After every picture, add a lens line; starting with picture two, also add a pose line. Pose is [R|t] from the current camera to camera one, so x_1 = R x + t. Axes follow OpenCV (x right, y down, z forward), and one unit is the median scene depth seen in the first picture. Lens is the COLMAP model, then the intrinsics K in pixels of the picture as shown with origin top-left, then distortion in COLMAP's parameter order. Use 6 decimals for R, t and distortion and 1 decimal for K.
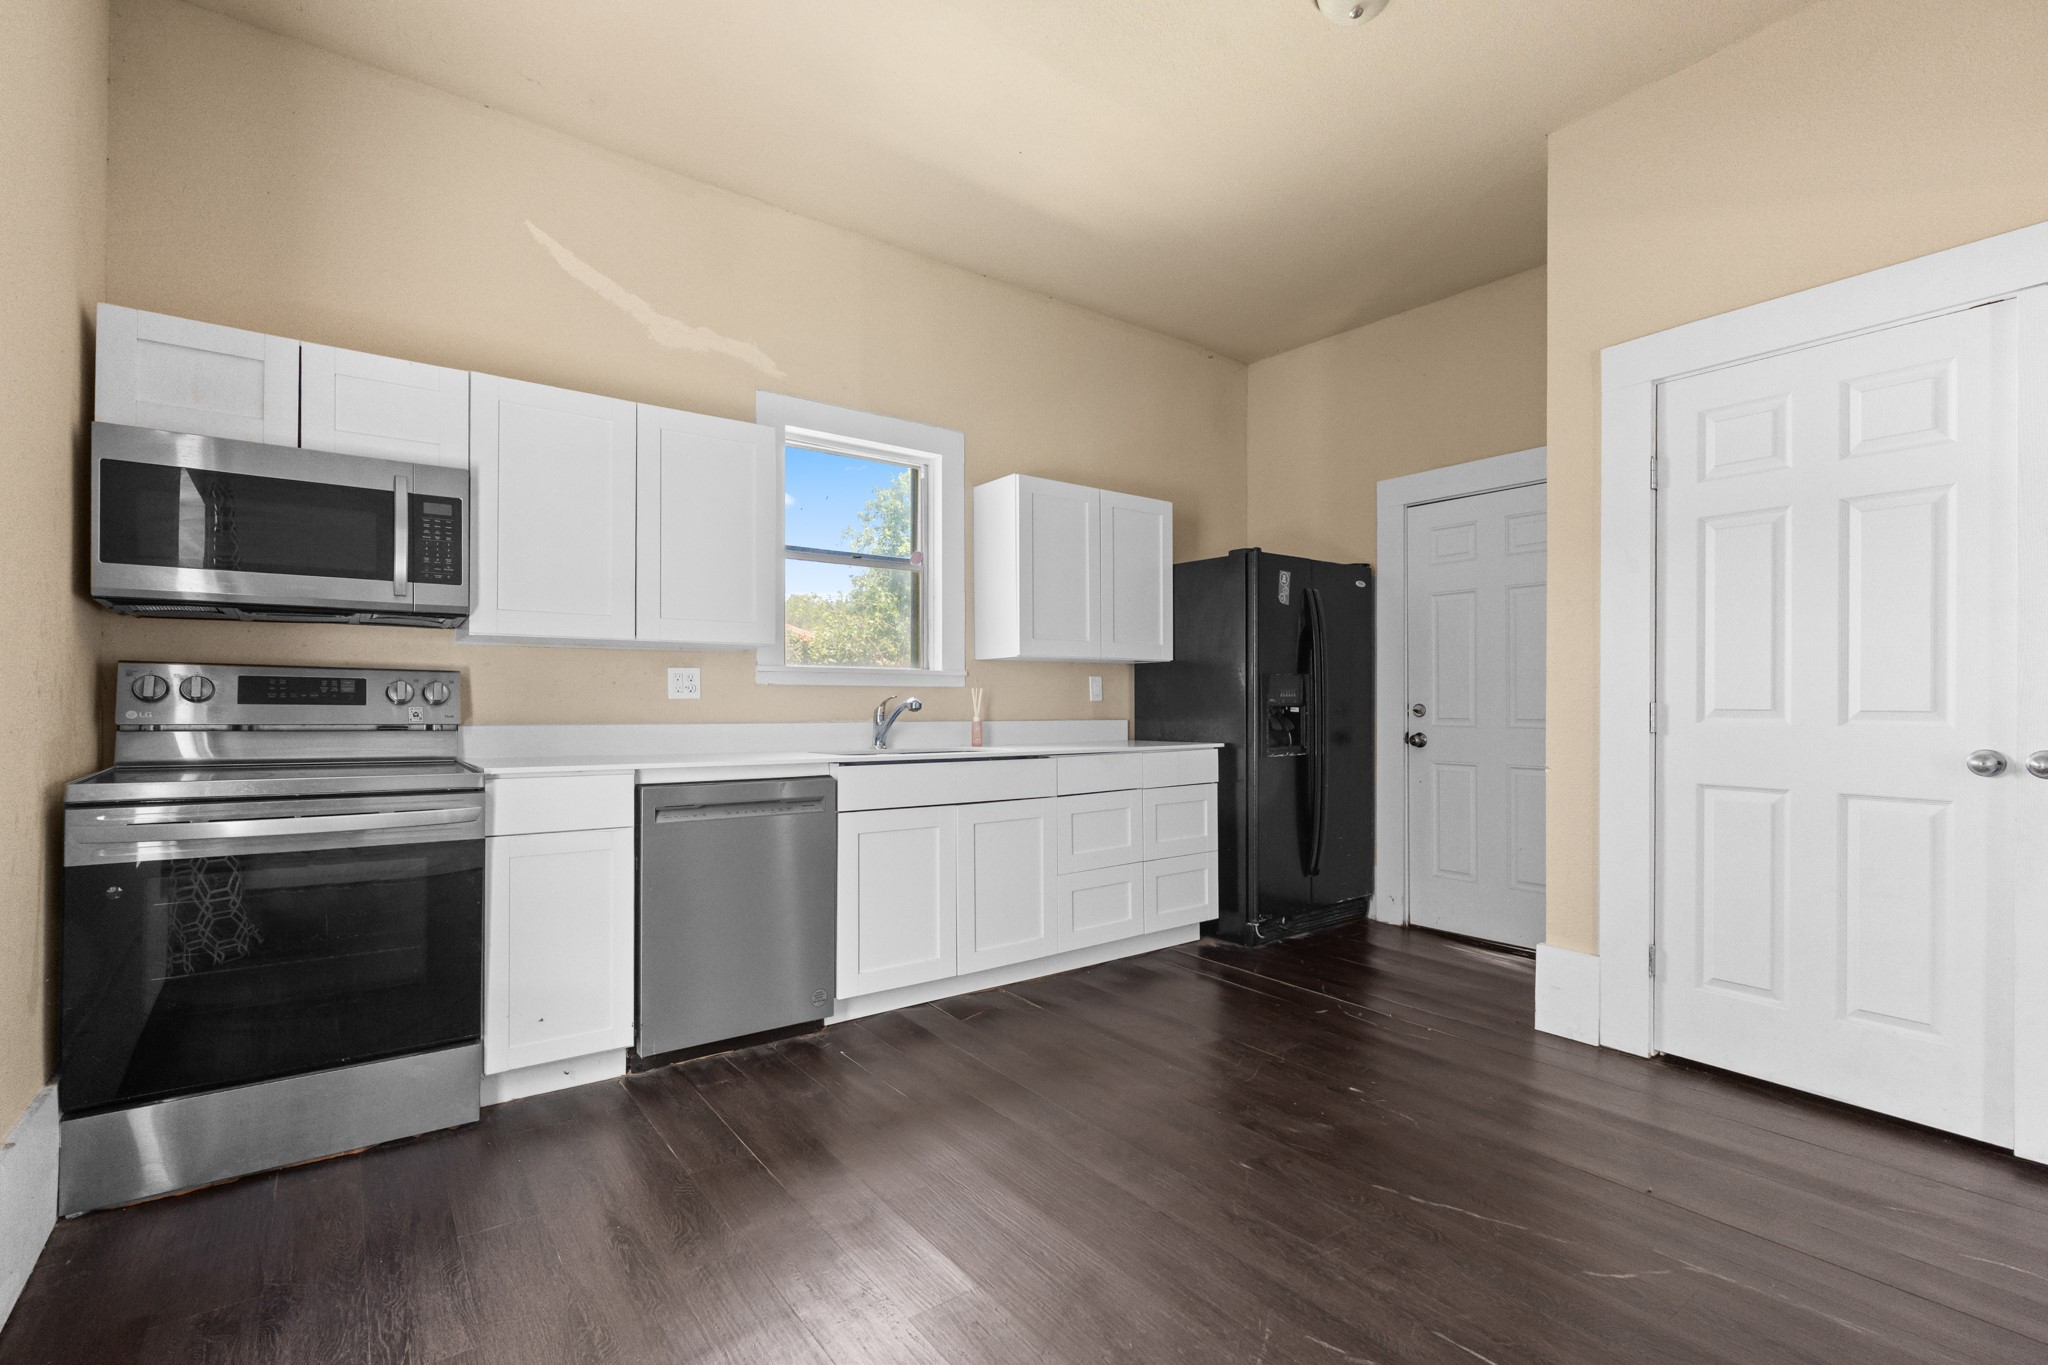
lens RADIAL K [[927.1, 0, 1034.7], [0, 927.1, 691.8], [0, 0, 1]] dist [-0.004085, -0.000035]
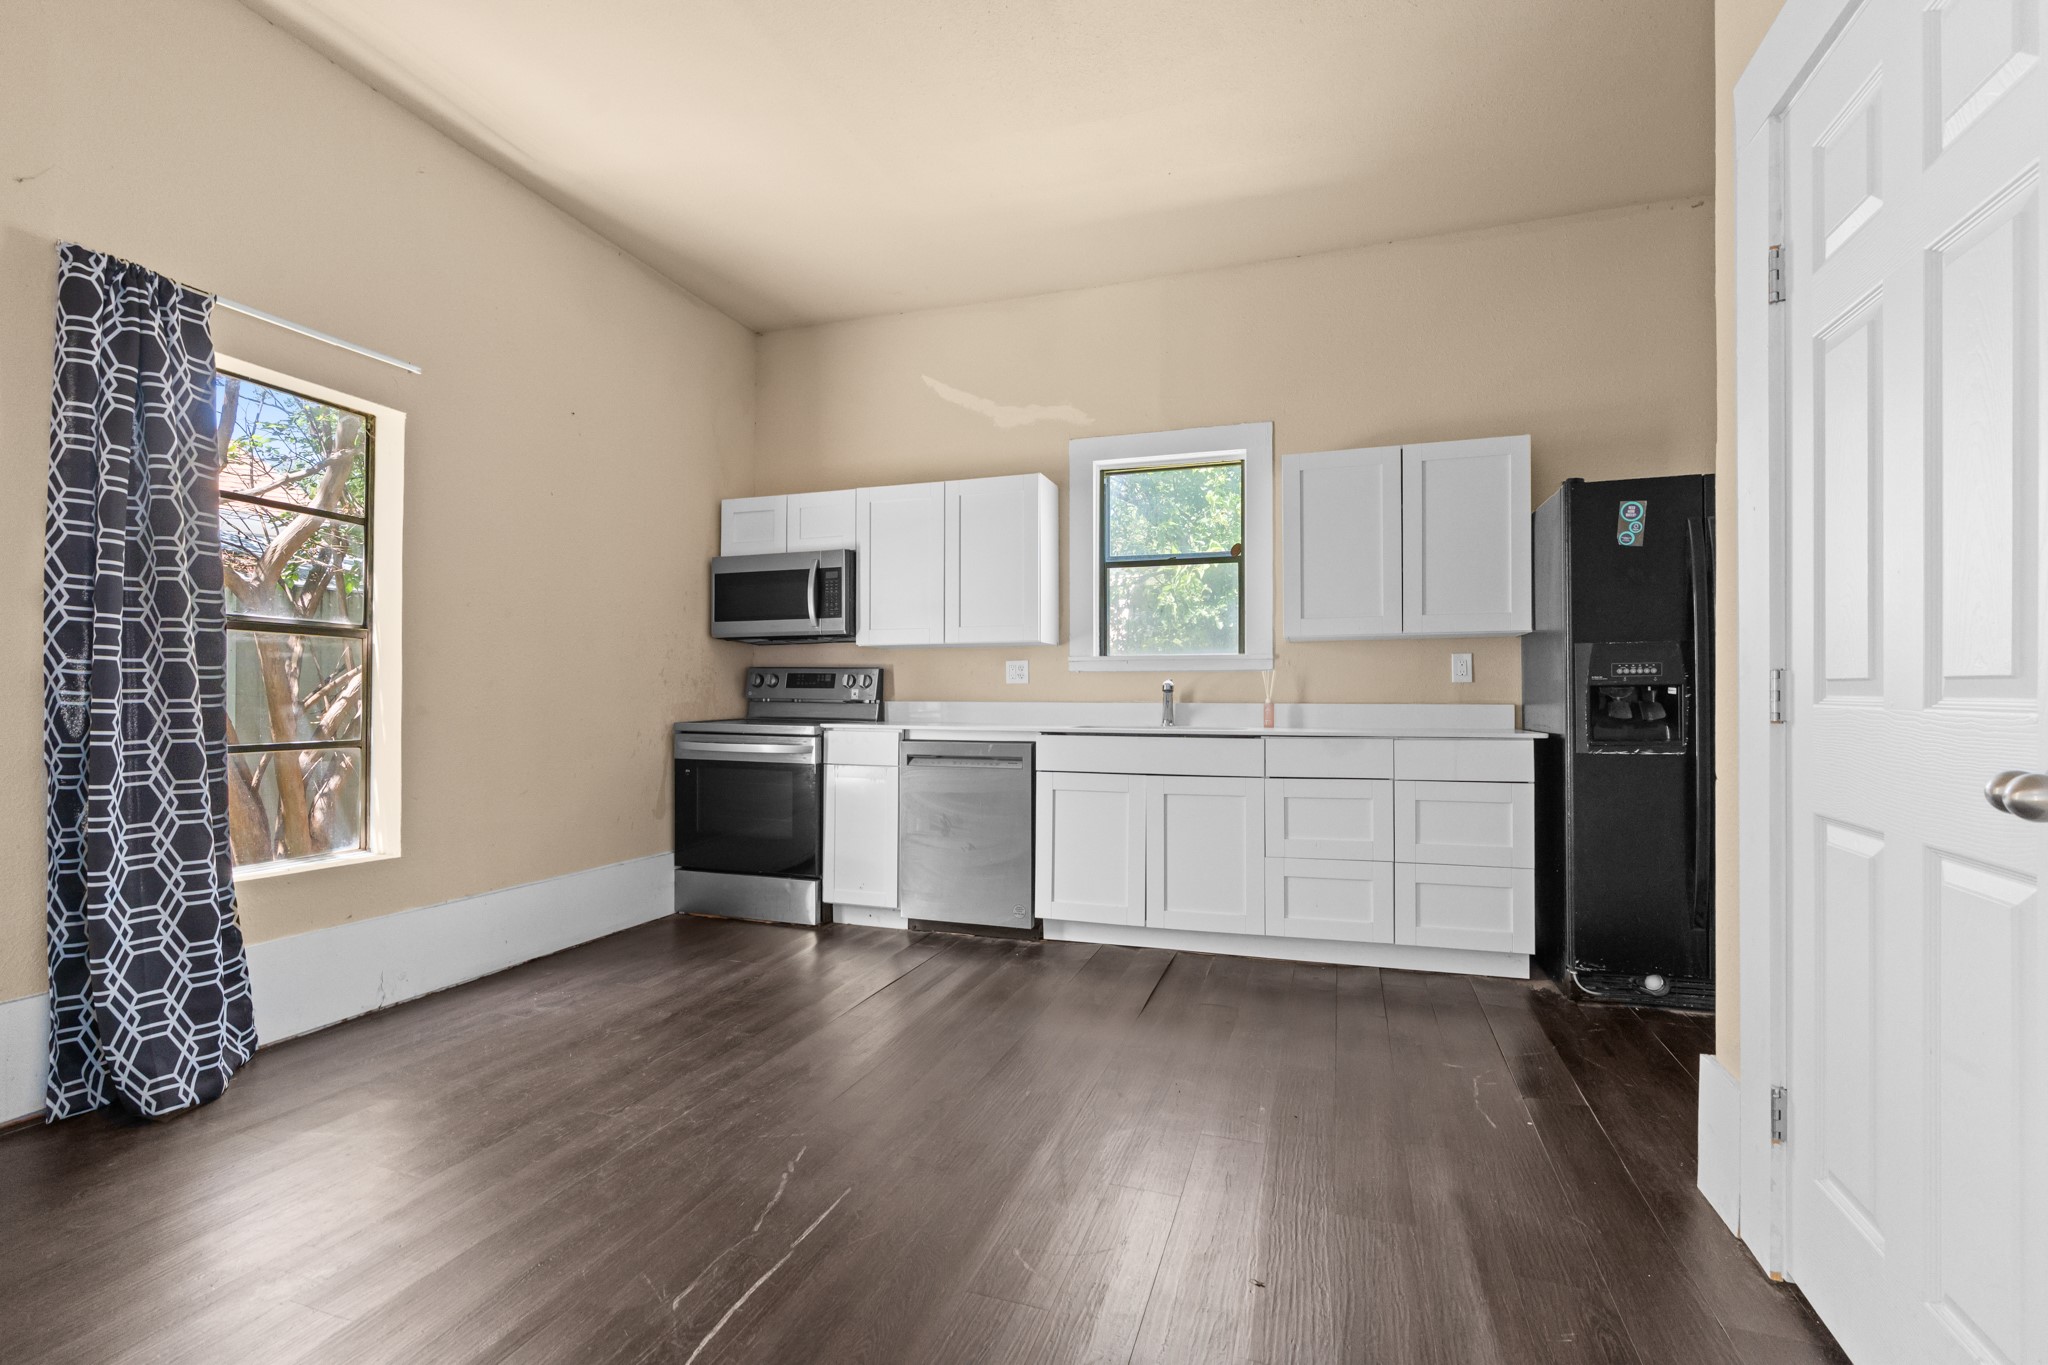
lens RADIAL K [[927.1, 0, 1037.4], [0, 927.1, 689.3], [0, 0, 1]] dist [-0.004085, -0.000035]
pose [[0.564774, -0.006993, -0.825216, 0.812523], [0.011477, 0.999934, -0.000619, 0.018440], [0.825166, -0.009121, 0.564817, 0.272823]]
